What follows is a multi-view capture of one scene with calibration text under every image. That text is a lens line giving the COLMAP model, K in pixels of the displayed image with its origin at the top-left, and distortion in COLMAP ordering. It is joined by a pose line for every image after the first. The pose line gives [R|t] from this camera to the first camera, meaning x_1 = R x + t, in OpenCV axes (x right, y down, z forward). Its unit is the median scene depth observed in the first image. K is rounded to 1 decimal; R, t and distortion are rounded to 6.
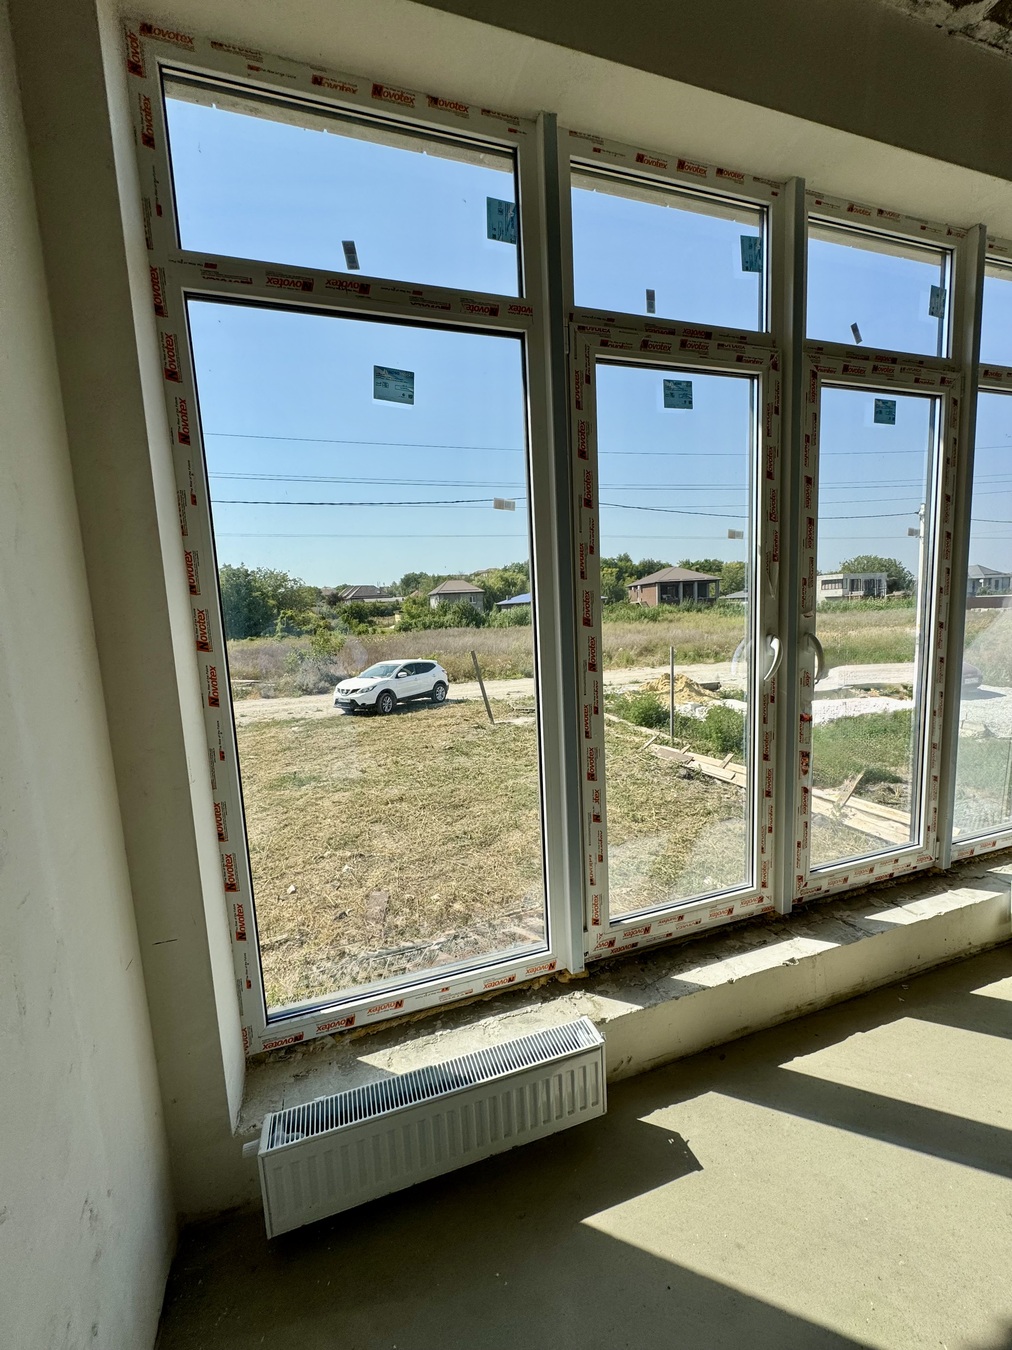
lens RADIAL K [[541.0, 0, 504.3], [0, 541.0, 674.9], [0, 0, 1]] dist [-0.002091, 0.000150]
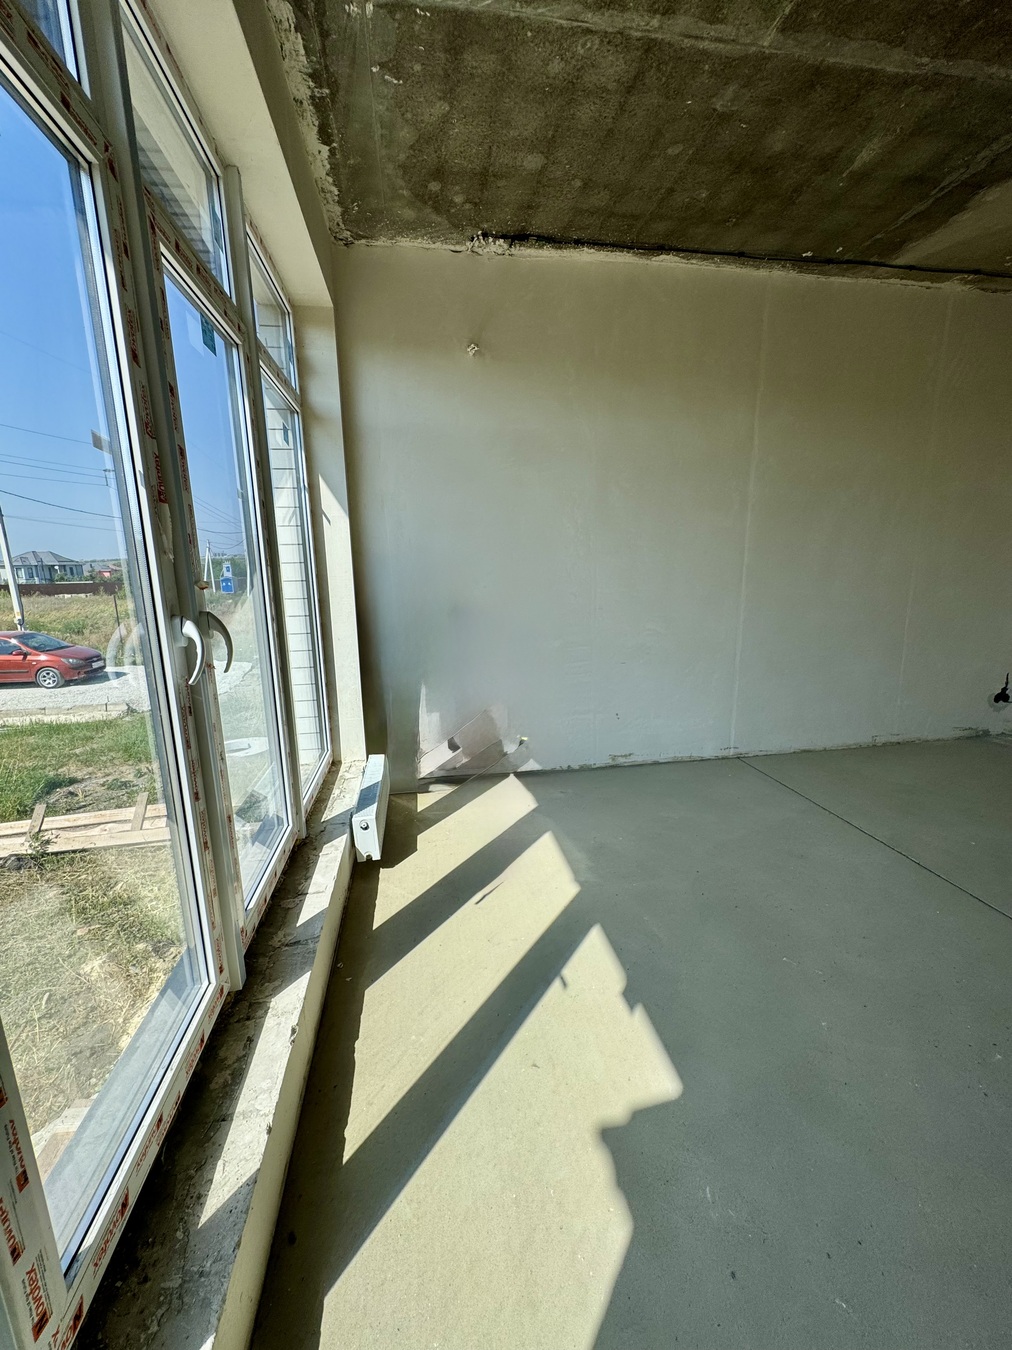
lens RADIAL K [[541.0, 0, 508.8], [0, 541.0, 671.0], [0, 0, 1]] dist [-0.002091, 0.000150]
pose [[0.157939, -0.149177, 0.976115, -0.019708], [0.132564, 0.982777, 0.128746, -0.007873], [-0.978510, 0.109064, 0.174995, 0.098603]]
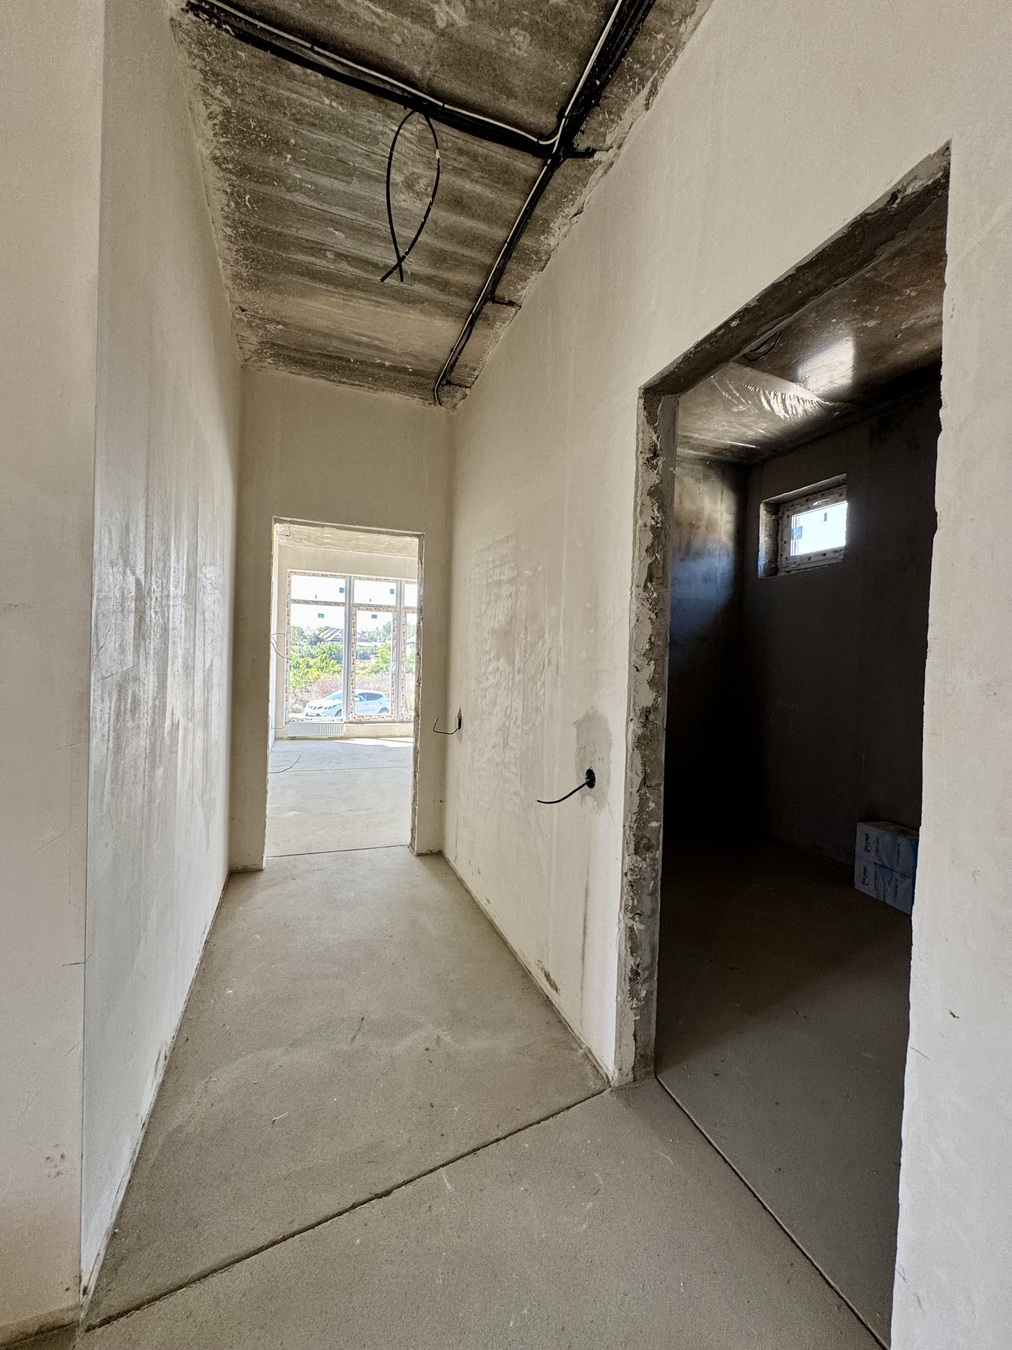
lens RADIAL K [[541.0, 0, 503.8], [0, 541.0, 670.3], [0, 0, 1]] dist [-0.002091, 0.000150]
pose [[0.996363, 0.077443, 0.035557, 0.228915], [-0.073181, 0.991388, -0.108601, 0.082258], [-0.043661, 0.105604, 0.993449, -0.693909]]
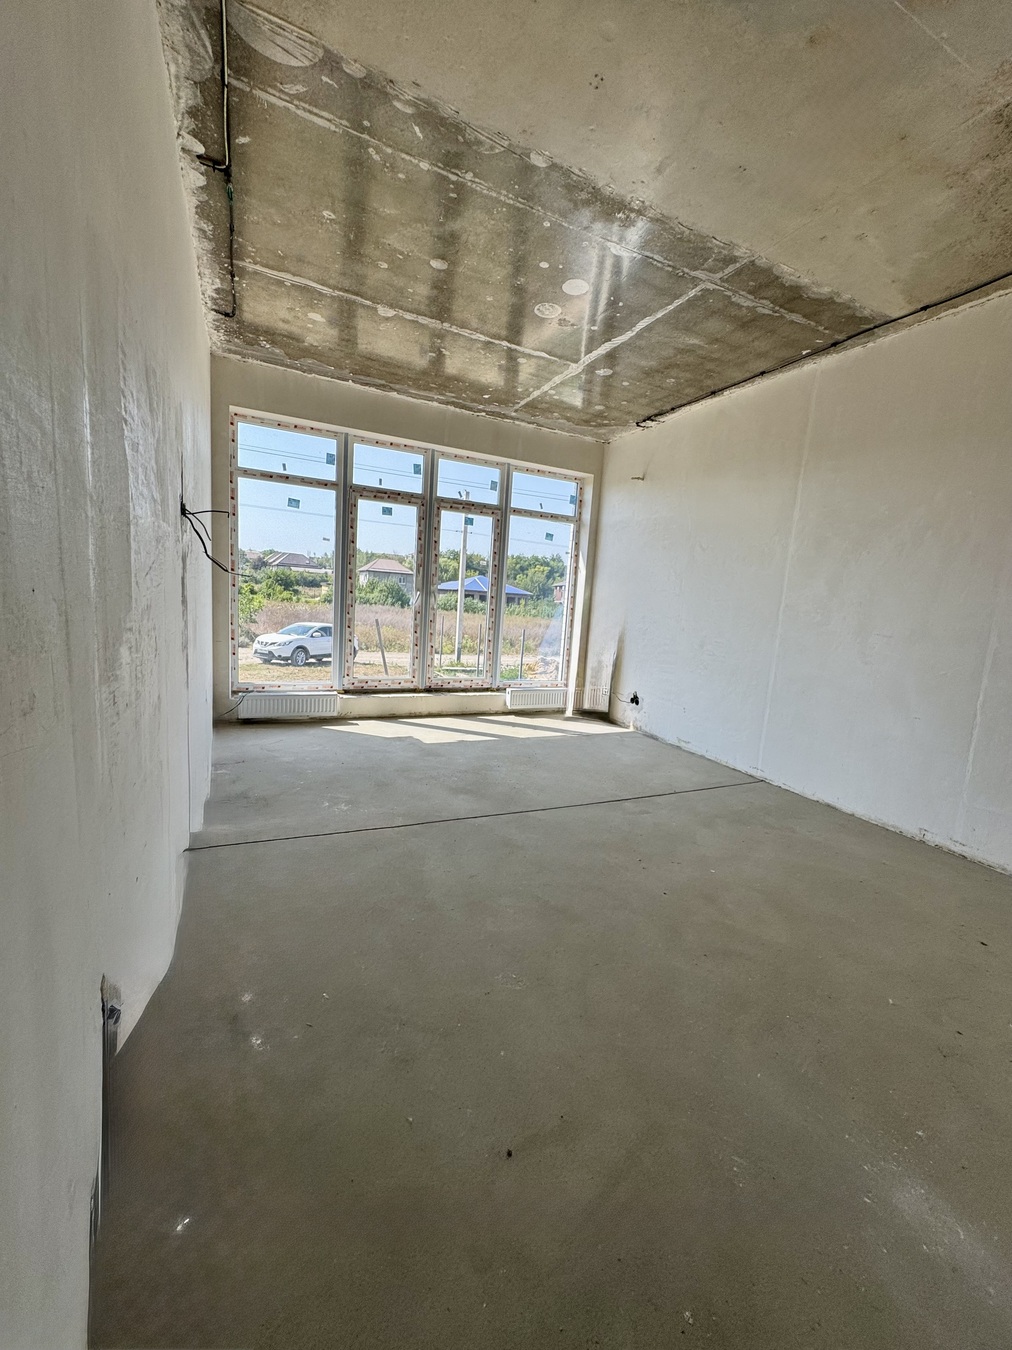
lens RADIAL K [[541.0, 0, 503.7], [0, 541.0, 673.0], [0, 0, 1]] dist [-0.002091, 0.000150]
pose [[0.986329, 0.096031, 0.133913, 0.102234], [-0.098165, 0.995126, 0.009406, 0.052525], [-0.132357, -0.022423, 0.990948, -0.353824]]
